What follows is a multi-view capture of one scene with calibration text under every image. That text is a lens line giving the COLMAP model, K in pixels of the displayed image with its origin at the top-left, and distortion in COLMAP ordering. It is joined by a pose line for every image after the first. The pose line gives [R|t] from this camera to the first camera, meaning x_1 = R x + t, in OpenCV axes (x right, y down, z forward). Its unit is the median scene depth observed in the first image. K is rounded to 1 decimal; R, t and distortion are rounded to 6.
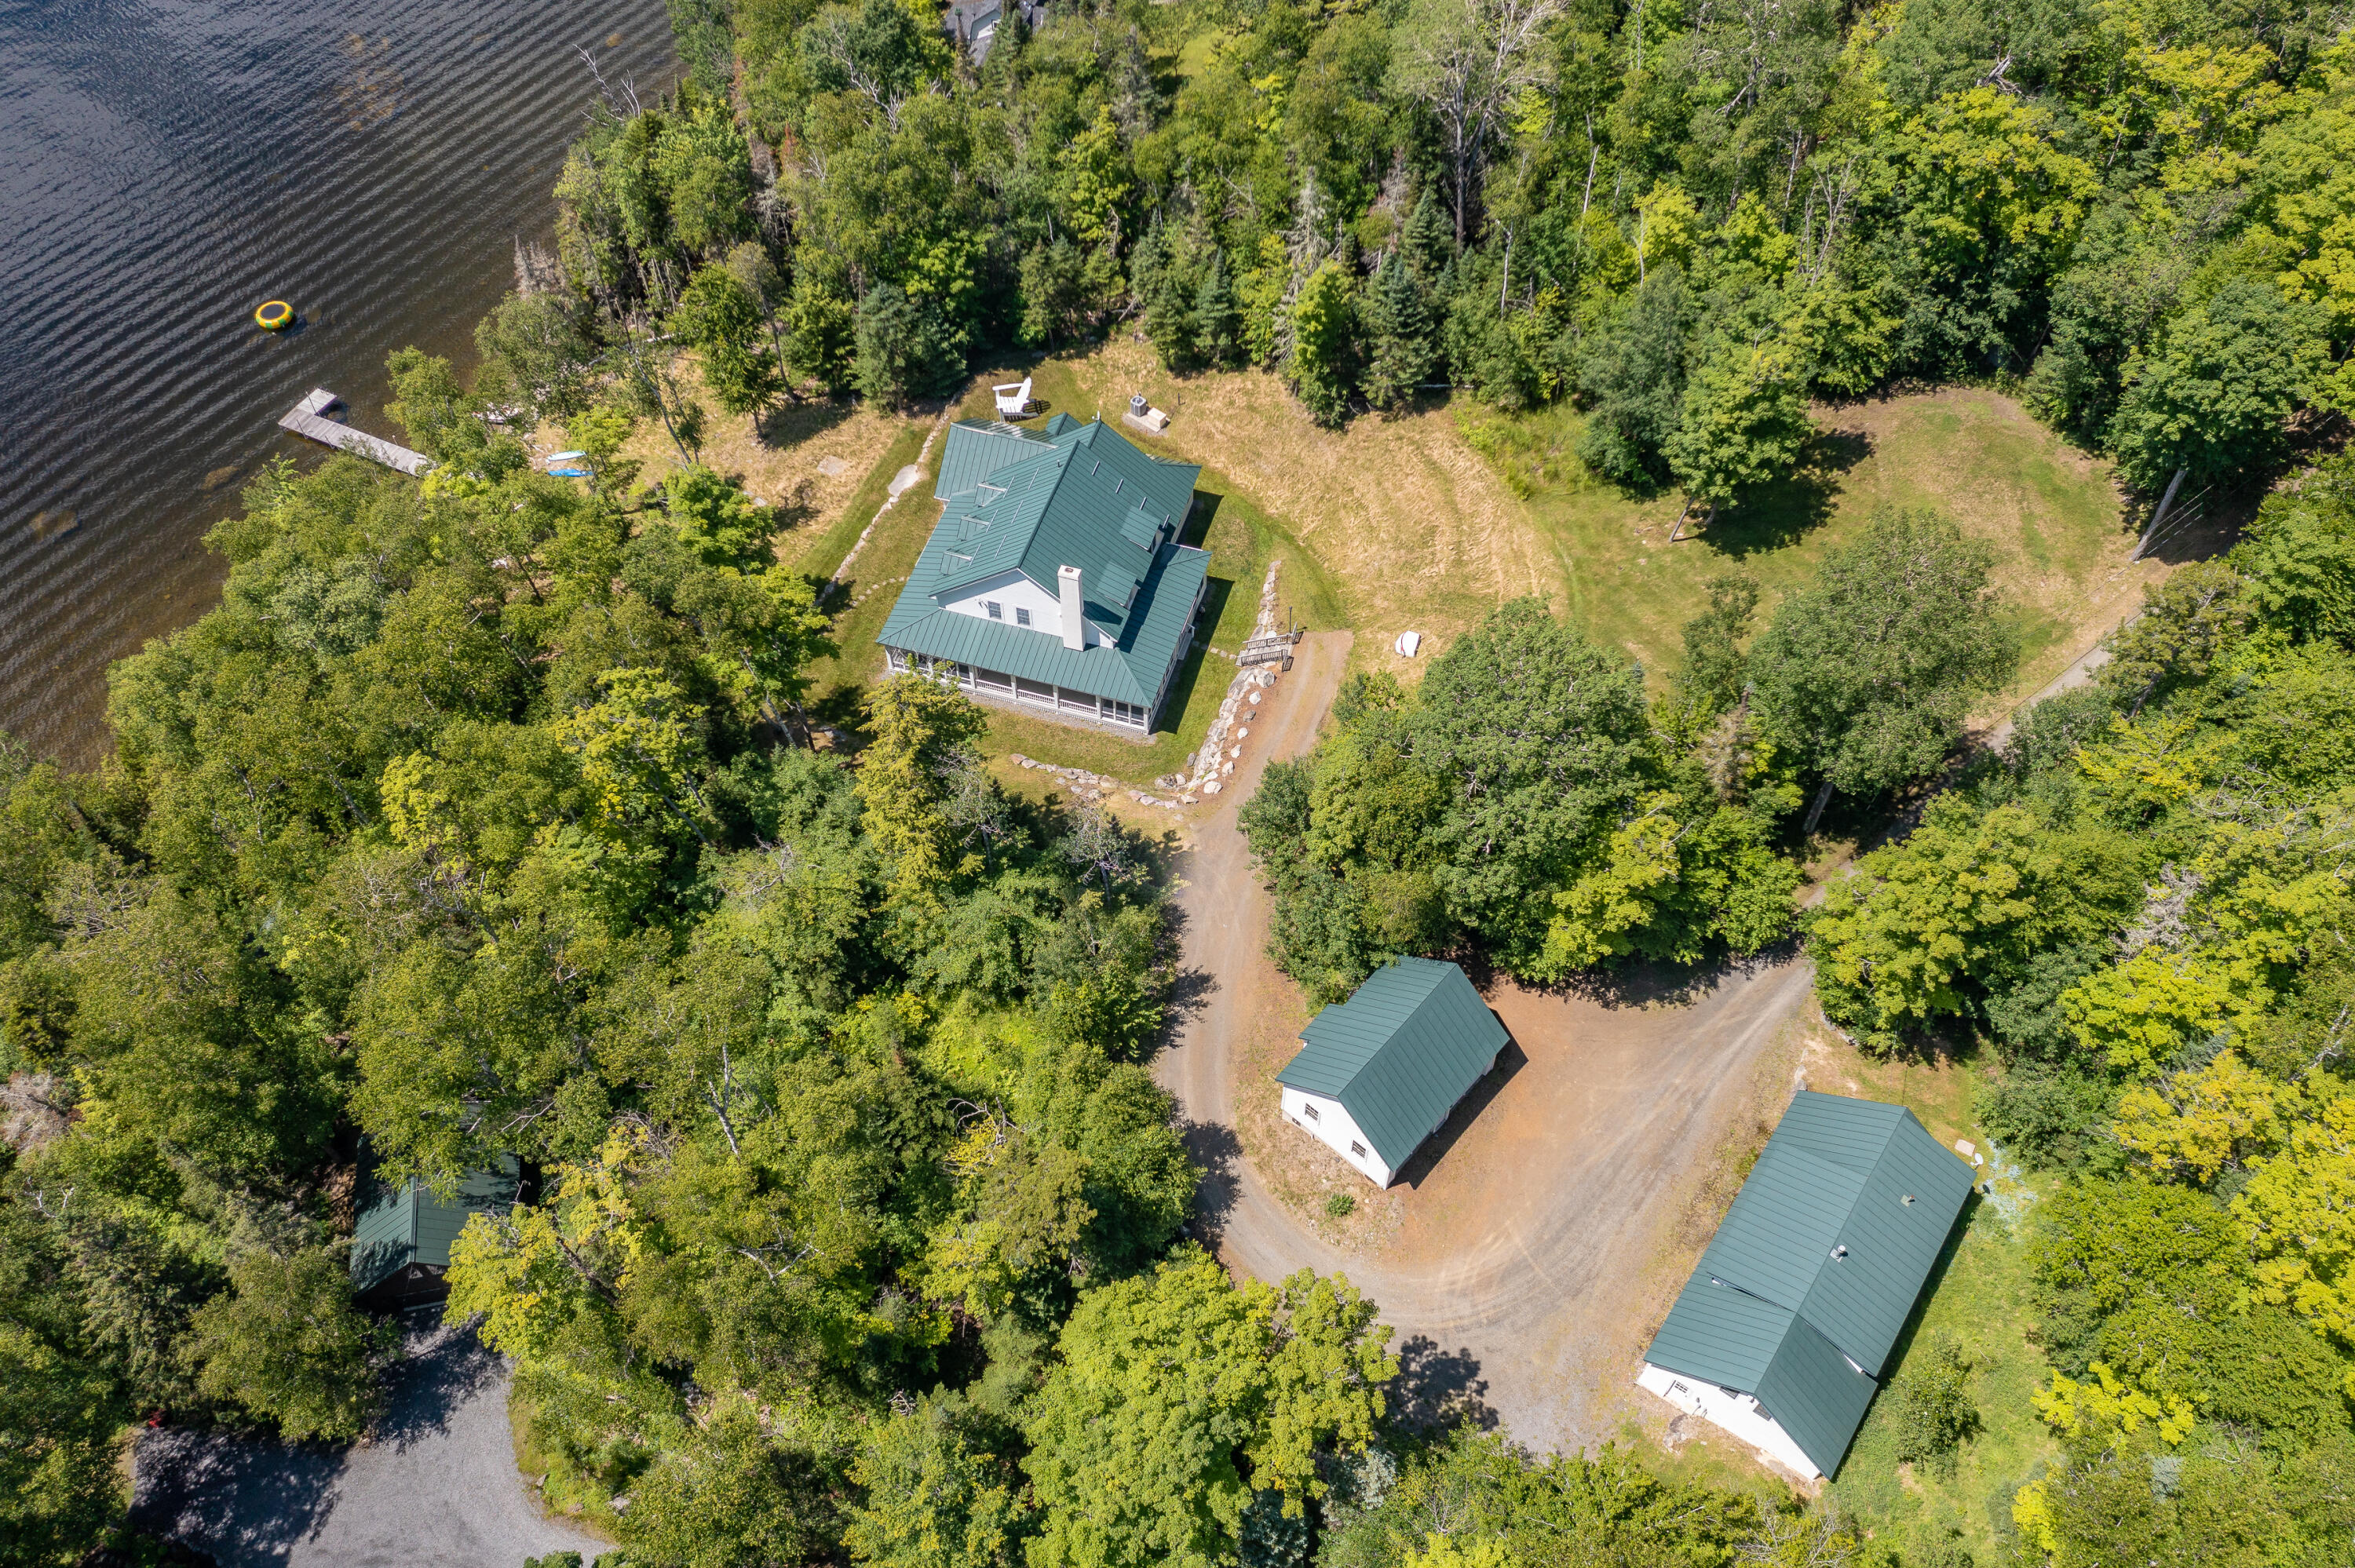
lens RADIAL K [[1897.3, 0, 1164.6], [0, 1897.3, 791.2], [0, 0, 1]] dist [-0.002637, 0.000145]
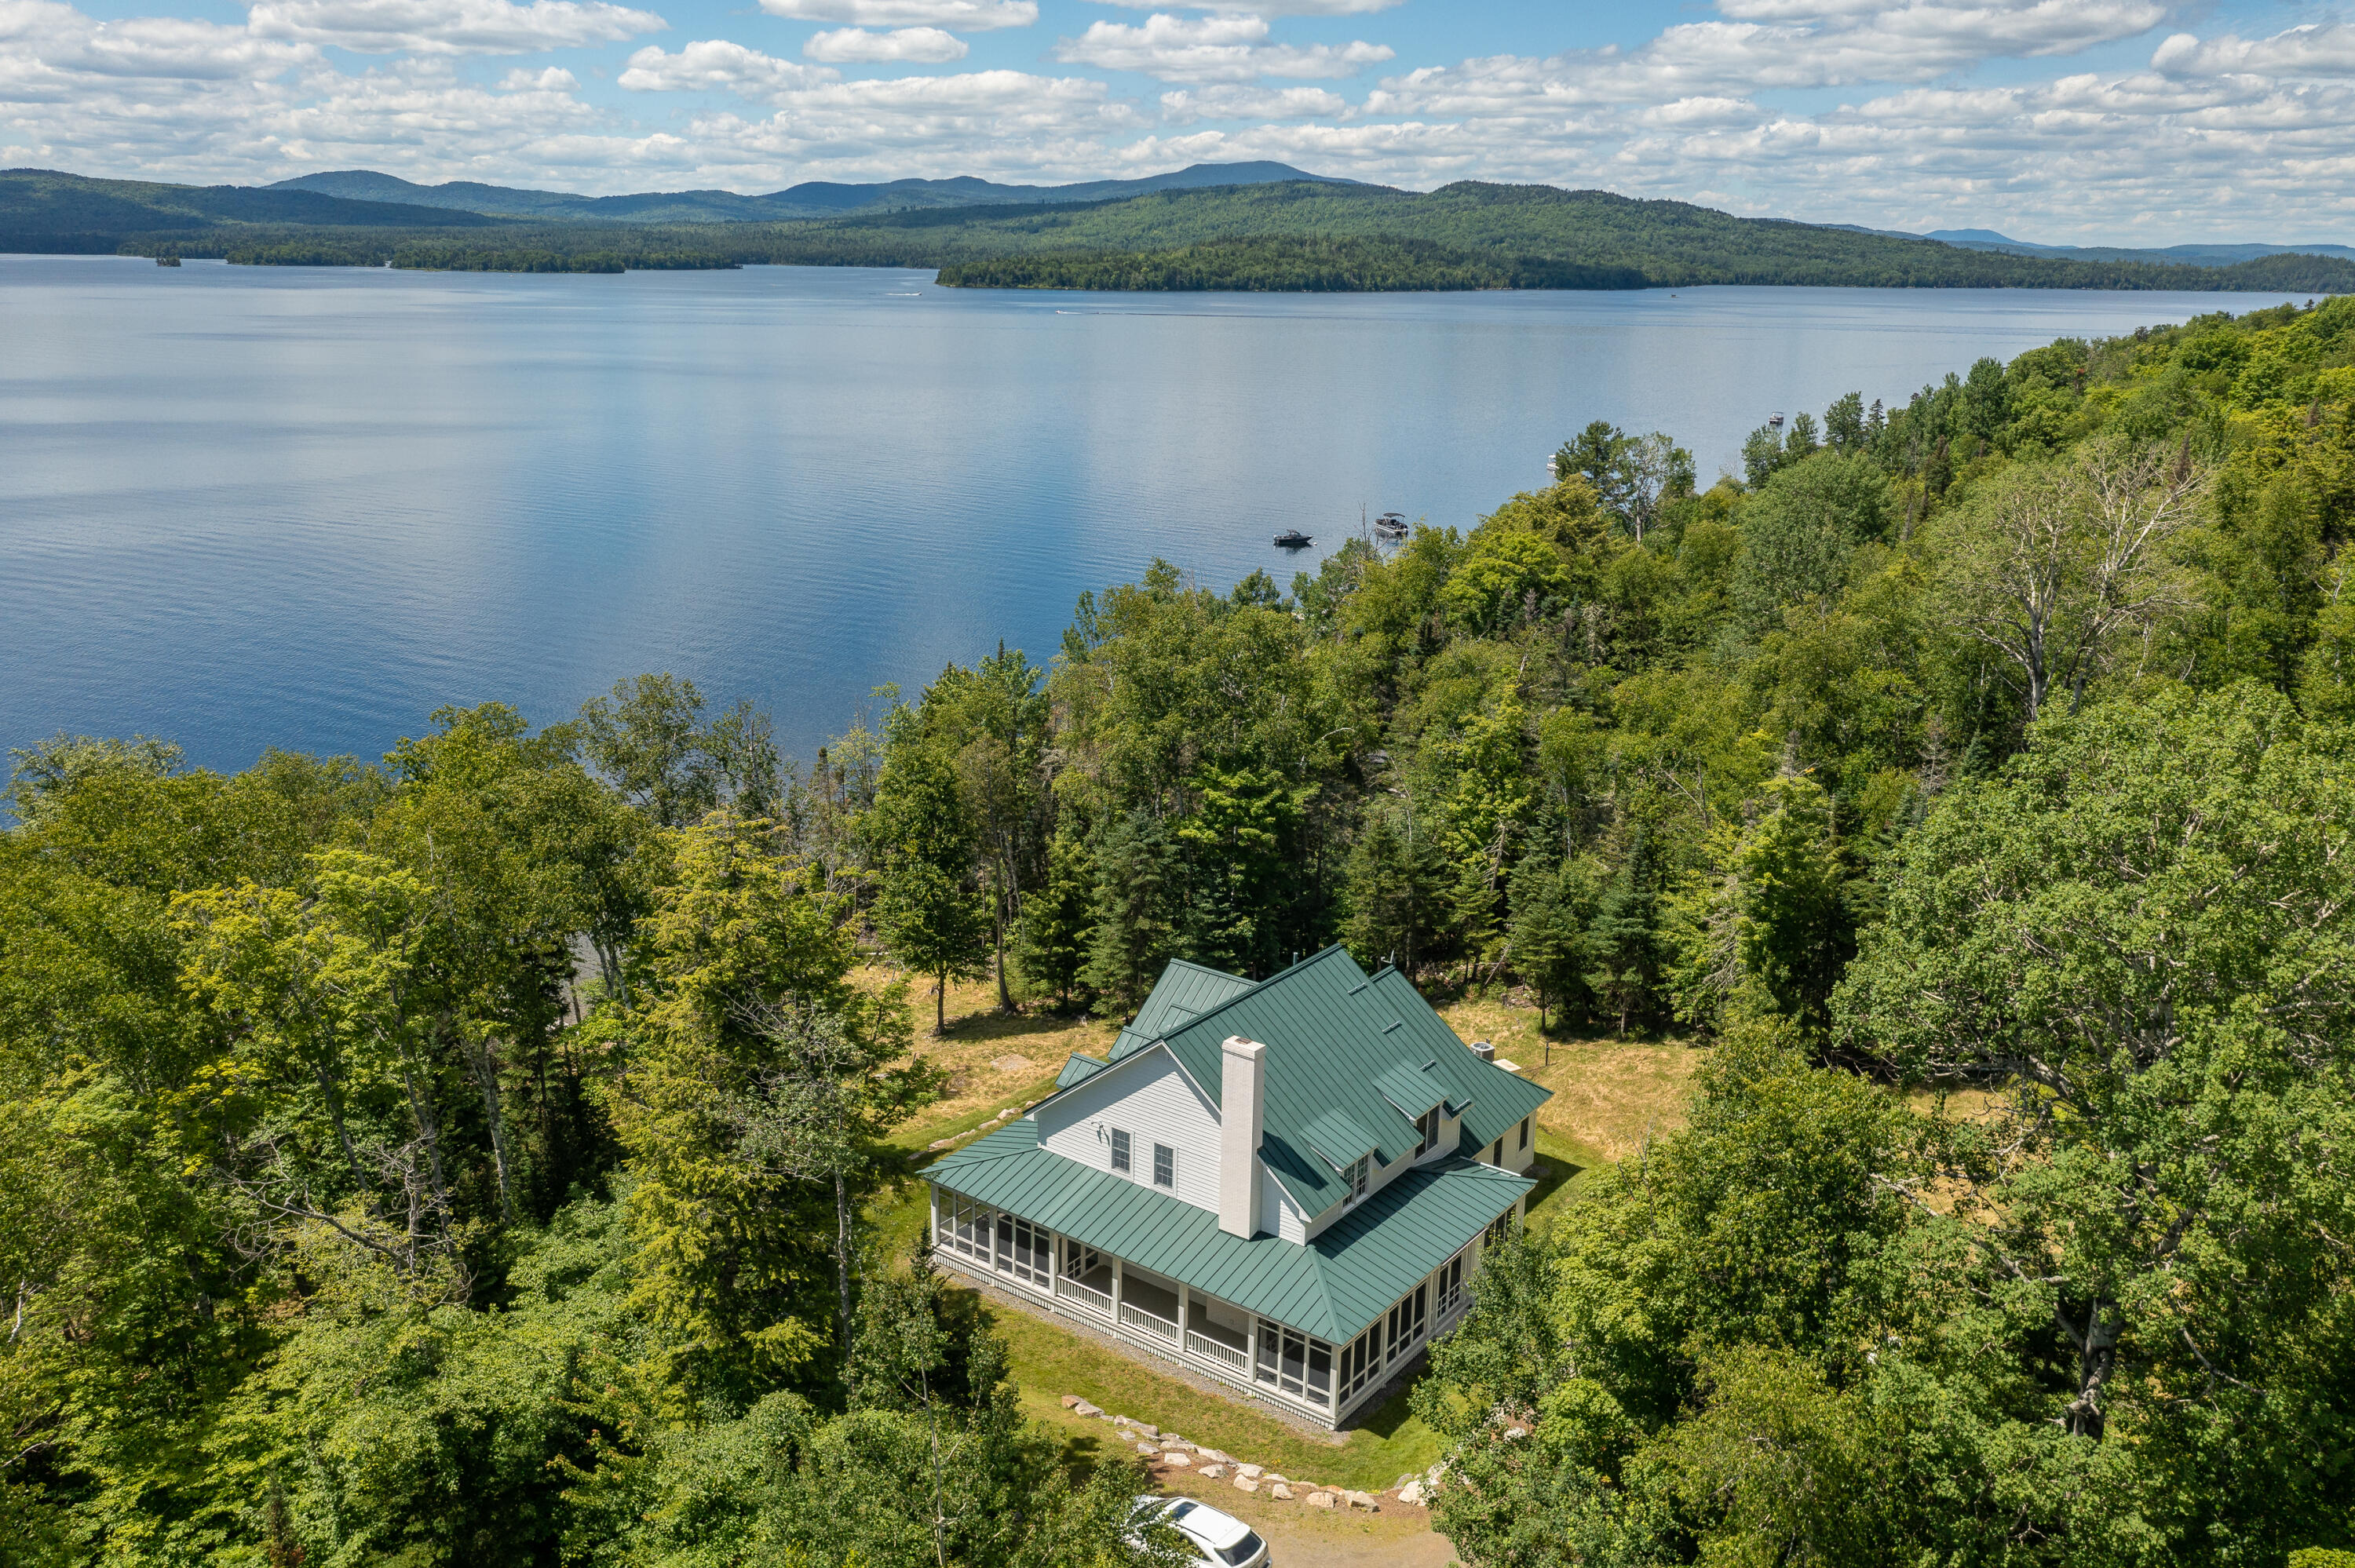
lens RADIAL K [[1890.1, 0, 1161.9], [0, 1890.1, 783.0], [0, 0, 1]] dist [-0.008363, -0.001374]
pose [[0.940691, 0.107547, -0.321768, 0.091865], [-0.283017, 0.771773, -0.569445, 0.137297], [0.187090, 0.626737, 0.756438, 0.510375]]
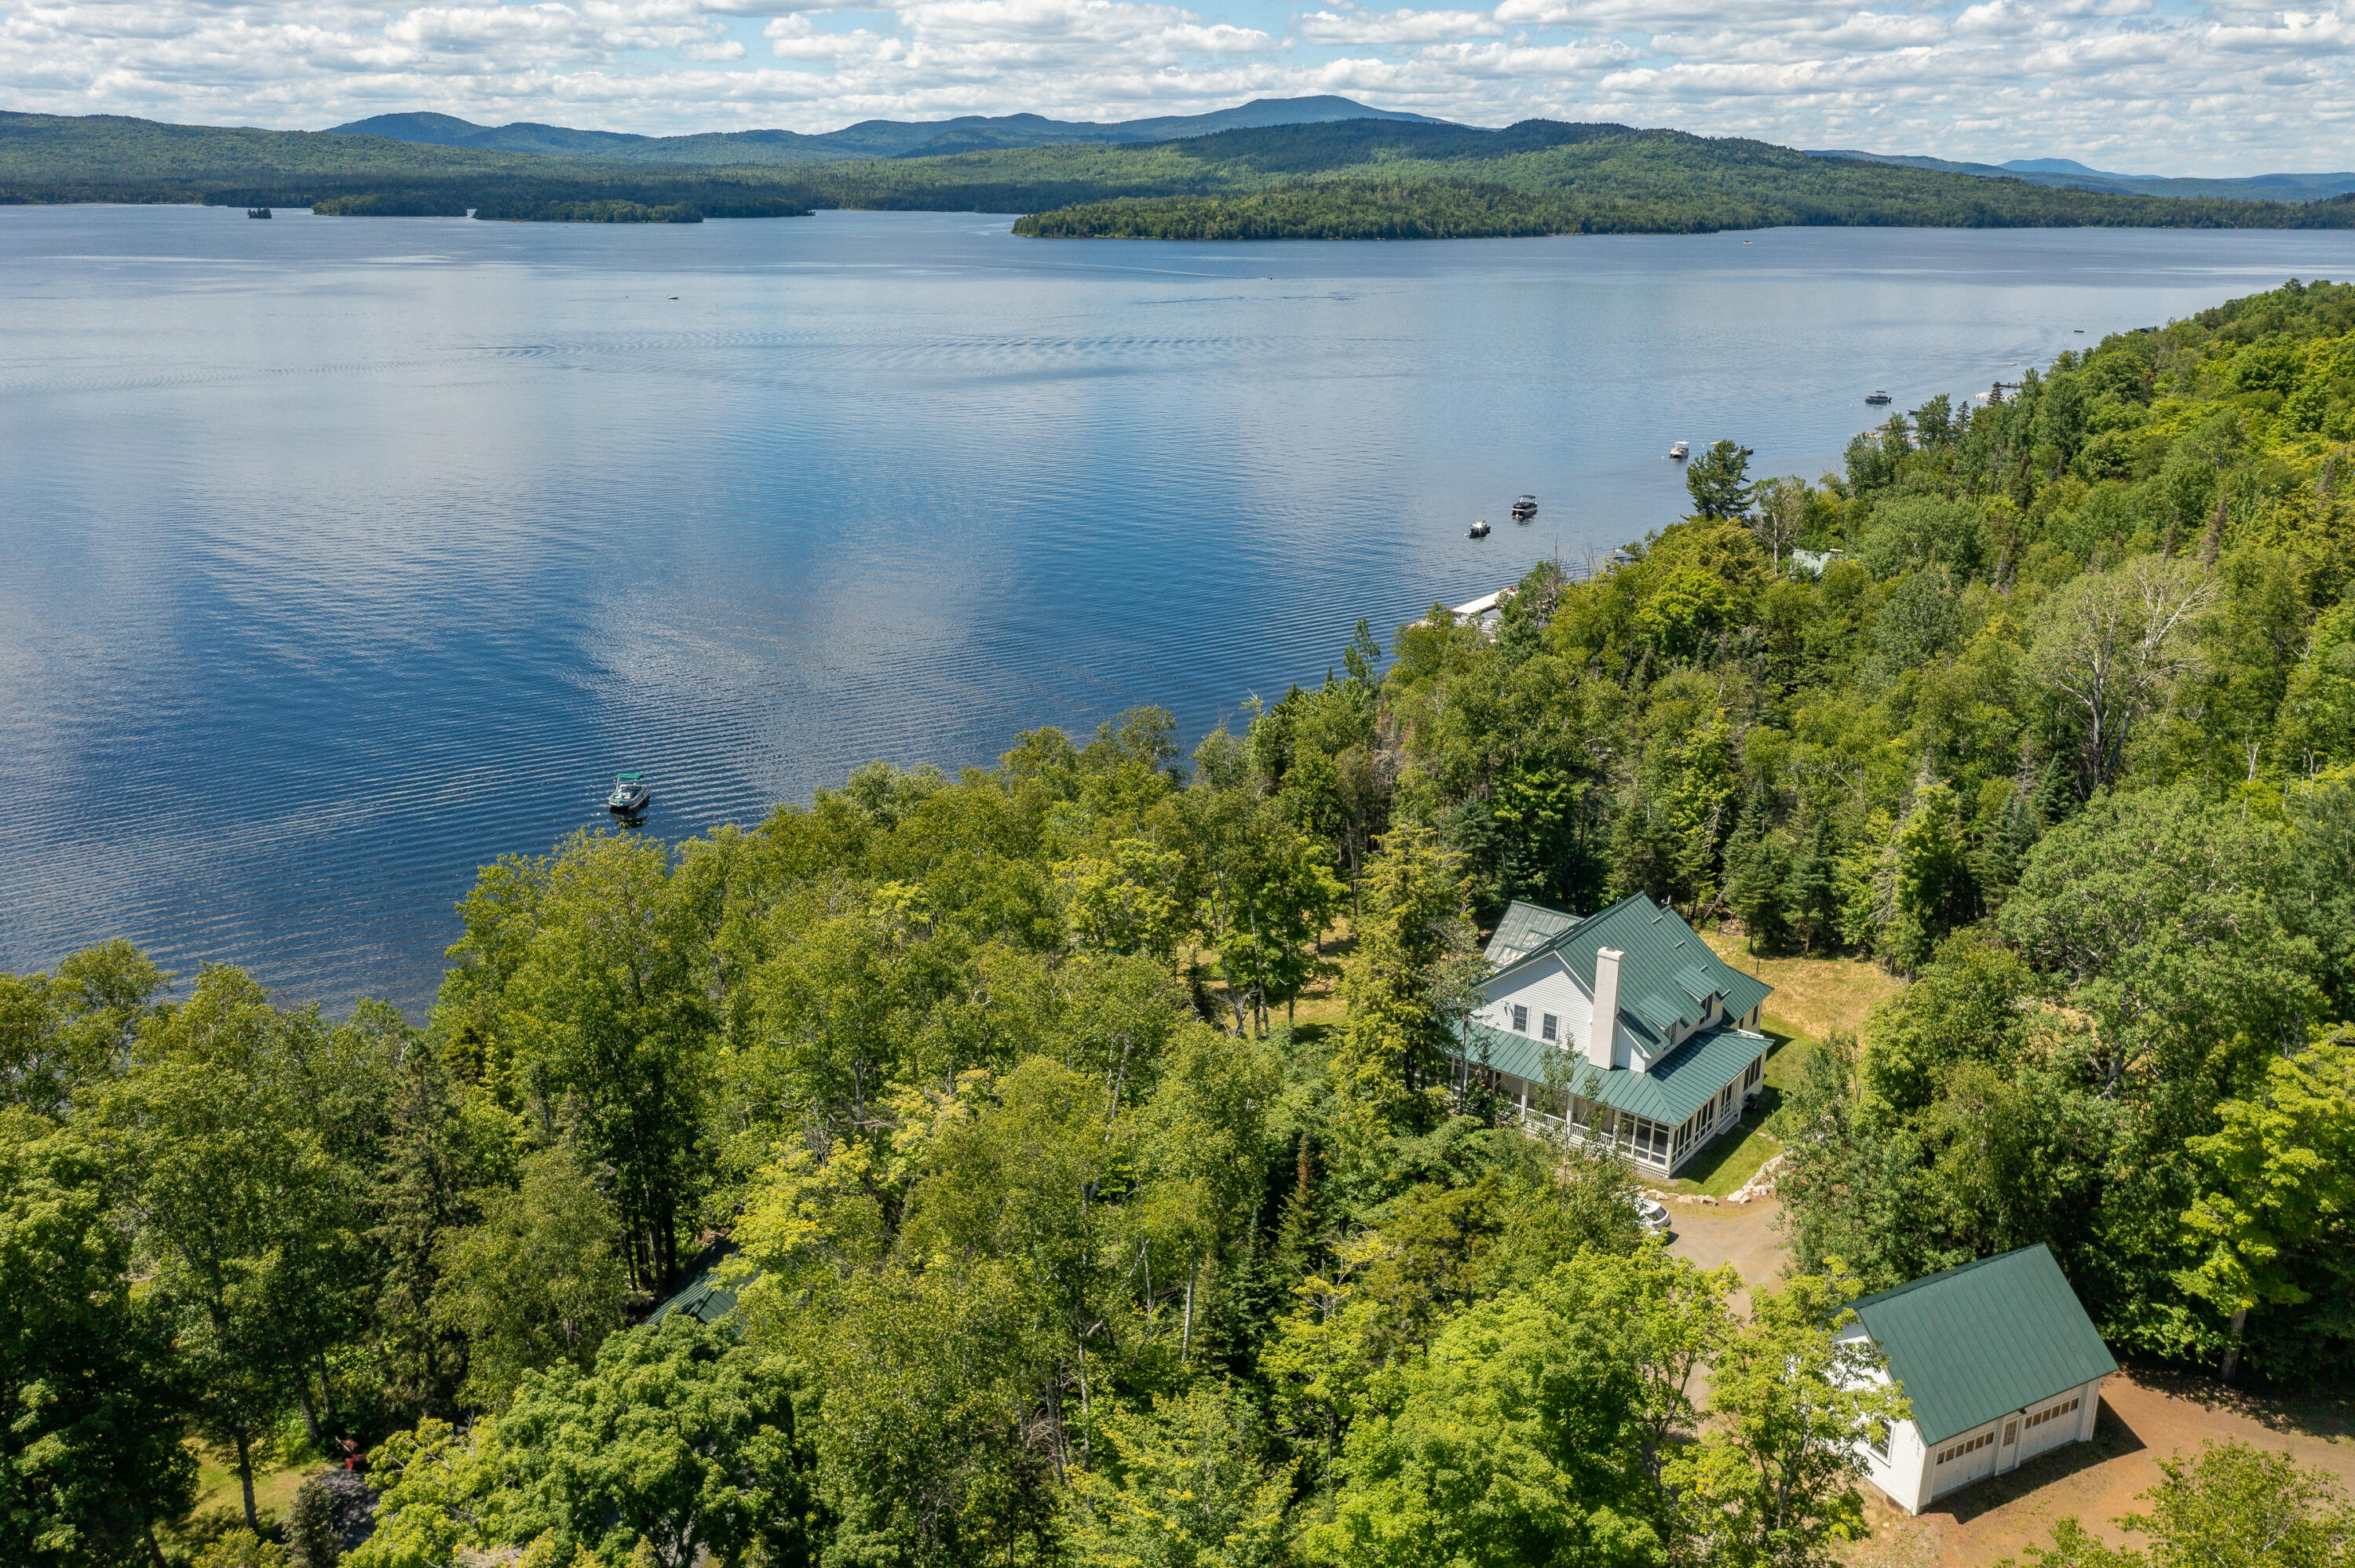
lens RADIAL K [[1897.3, 0, 1164.6], [0, 1897.3, 791.2], [0, 0, 1]] dist [-0.002637, 0.000145]
pose [[0.931636, 0.121290, -0.342553, 0.051747], [-0.299259, 0.790835, -0.533876, 0.361017], [0.206149, 0.599890, 0.773068, 0.188850]]
